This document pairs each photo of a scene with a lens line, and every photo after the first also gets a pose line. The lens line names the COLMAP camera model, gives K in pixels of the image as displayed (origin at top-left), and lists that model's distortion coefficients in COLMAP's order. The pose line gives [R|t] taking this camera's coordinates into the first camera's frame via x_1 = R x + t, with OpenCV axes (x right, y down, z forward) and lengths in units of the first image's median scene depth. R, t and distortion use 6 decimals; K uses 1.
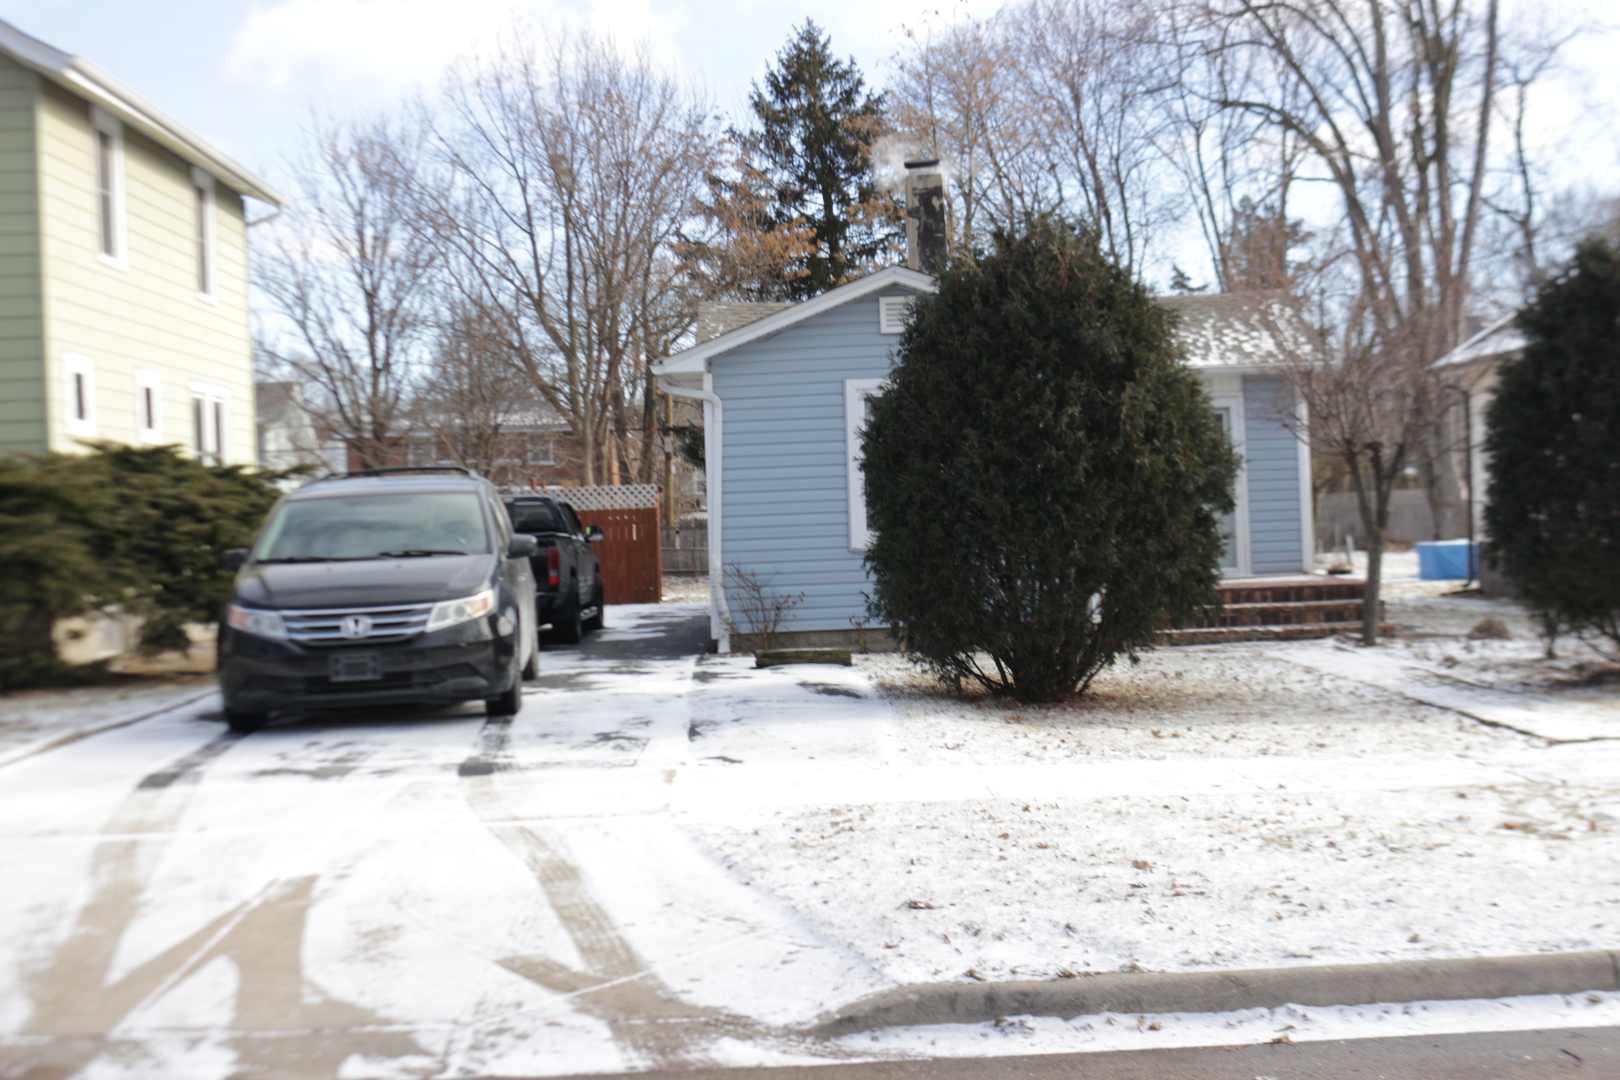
lens RADIAL K [[1963.0, 0, 913.1], [0, 1963.0, 539.6], [0, 0, 1]] dist [-0.038001, -0.005621]
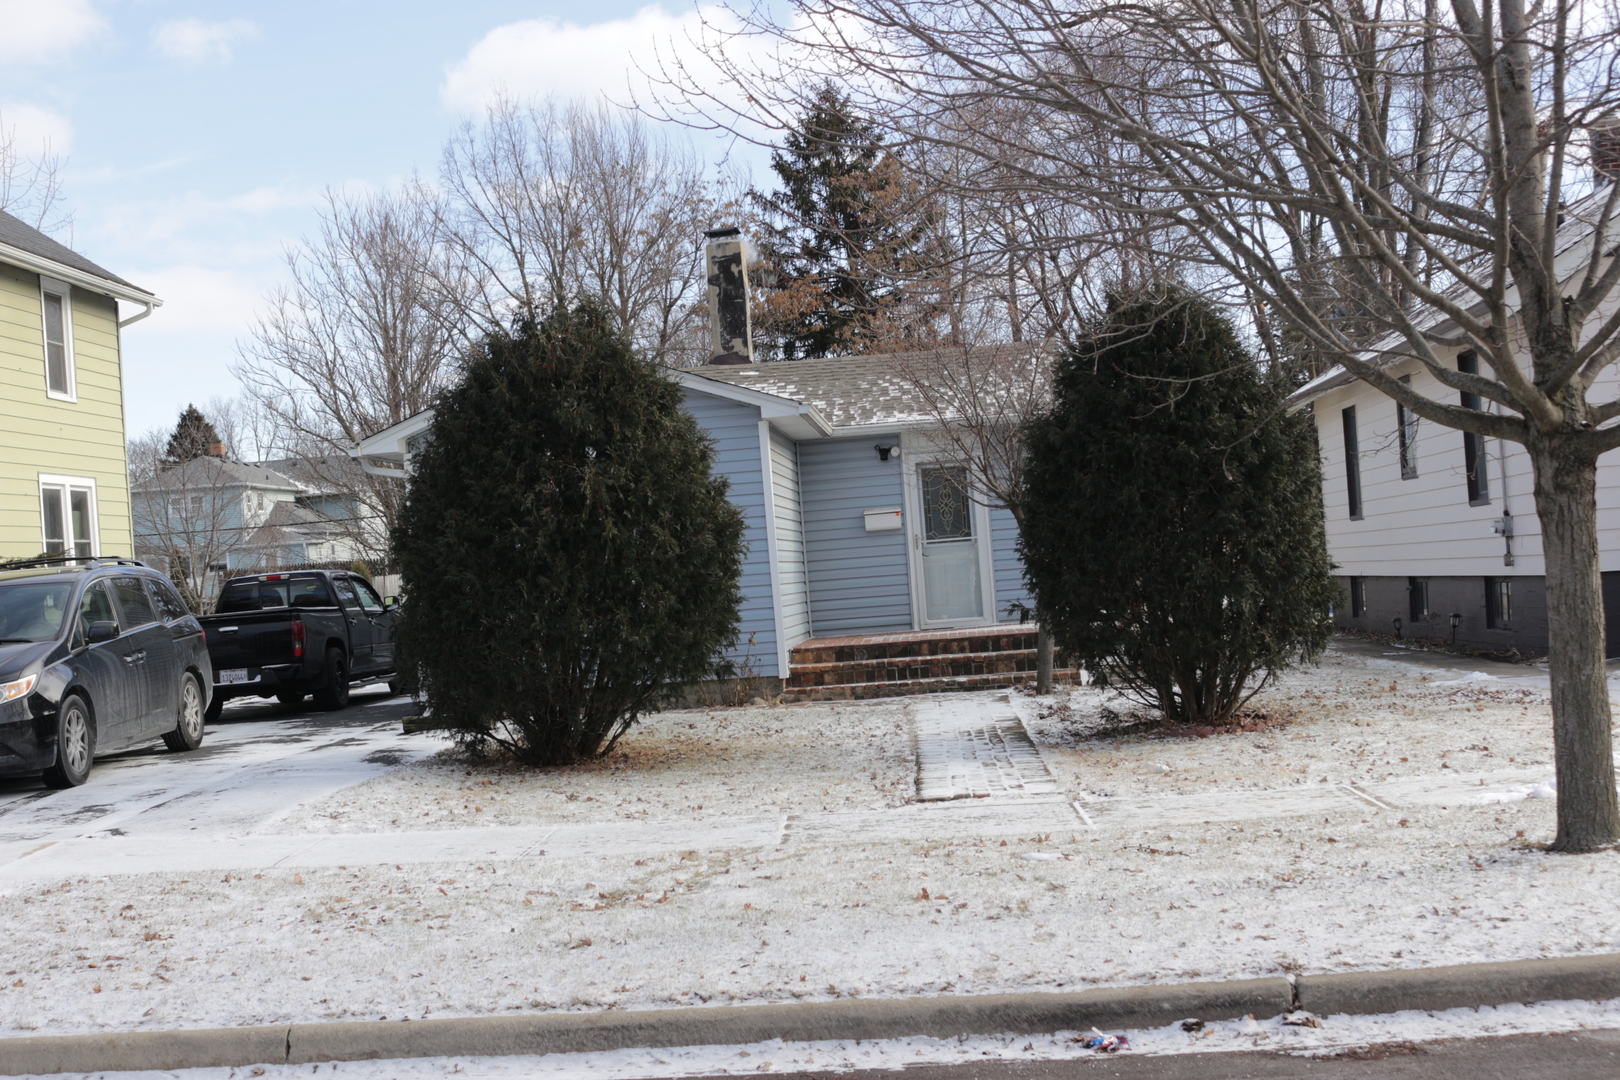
lens RADIAL K [[1937.2, 0, 810.0], [0, 1937.2, 540.0], [0, 0, 1]] dist [-0.017458, -0.010872]
pose [[0.990673, -0.038180, -0.130799, 0.086368], [0.035424, 0.999100, -0.023336, -0.002081], [0.131572, 0.018485, 0.991134, -0.001348]]
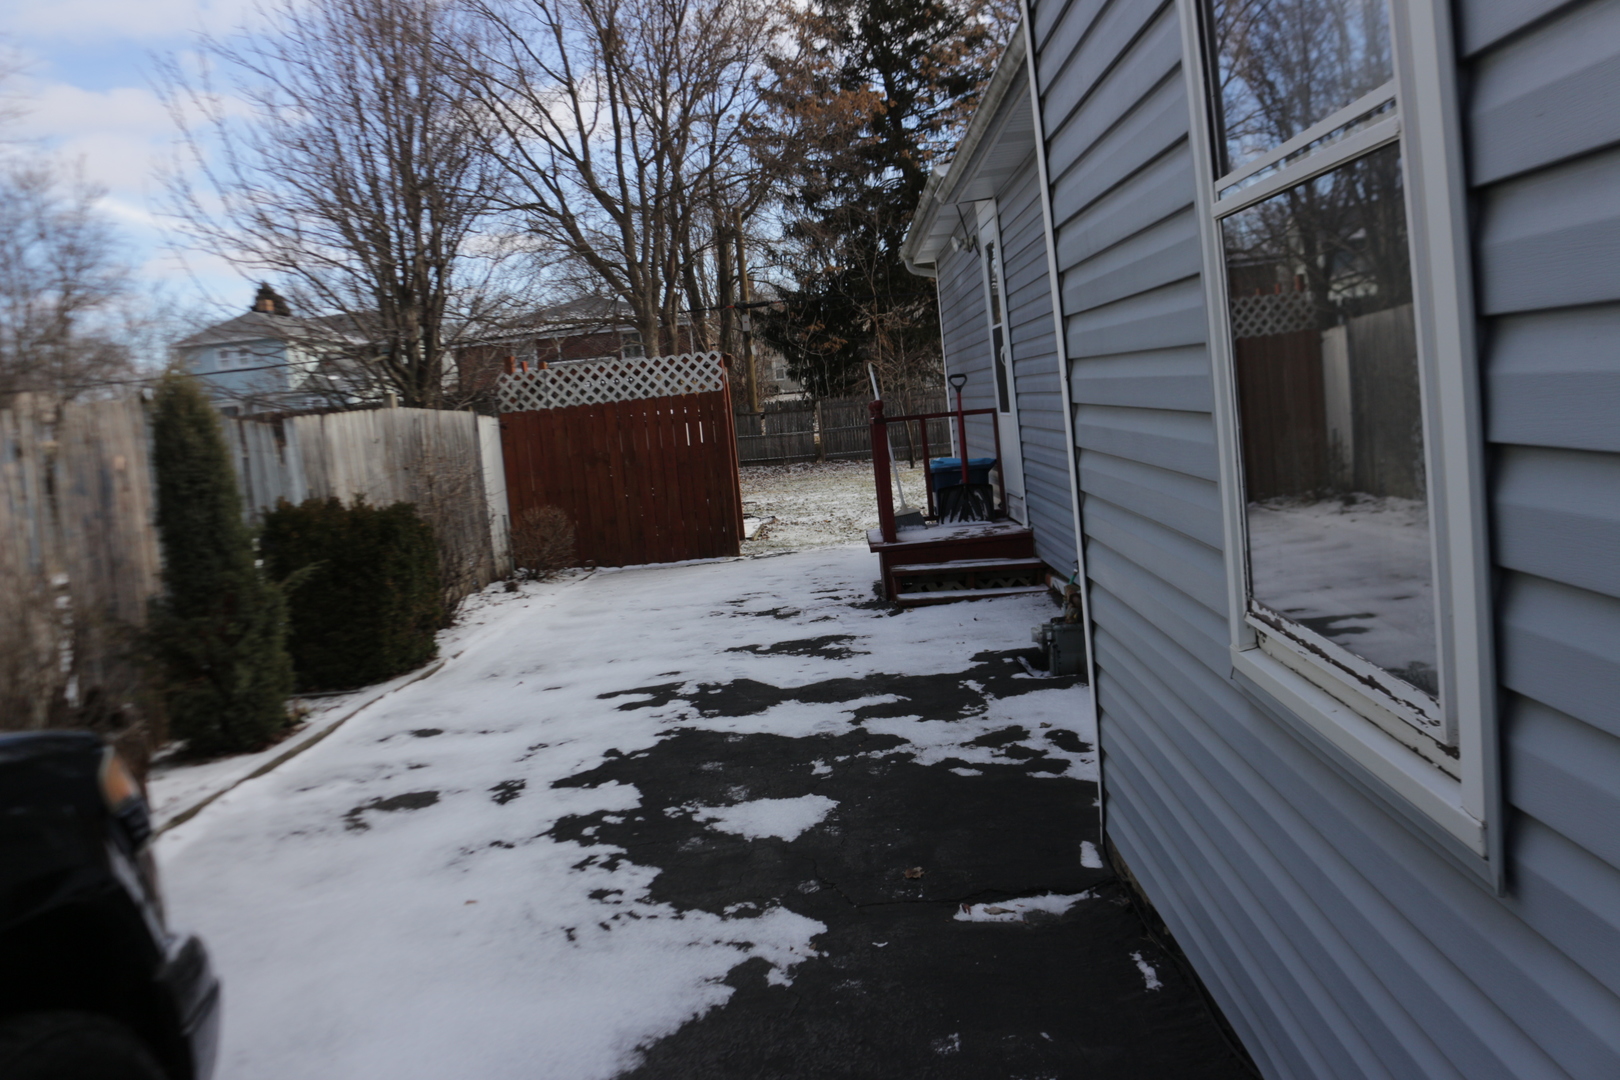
lens RADIAL K [[1324.9, 0, 875.9], [0, 1324.9, 522.5], [0, 0, 1]] dist [-0.086254, 0.132239]
pose [[0.997209, -0.062162, -0.041354, -0.049917], [0.065527, 0.994161, 0.085731, -0.005522], [0.035783, -0.088202, 0.995460, 0.424471]]
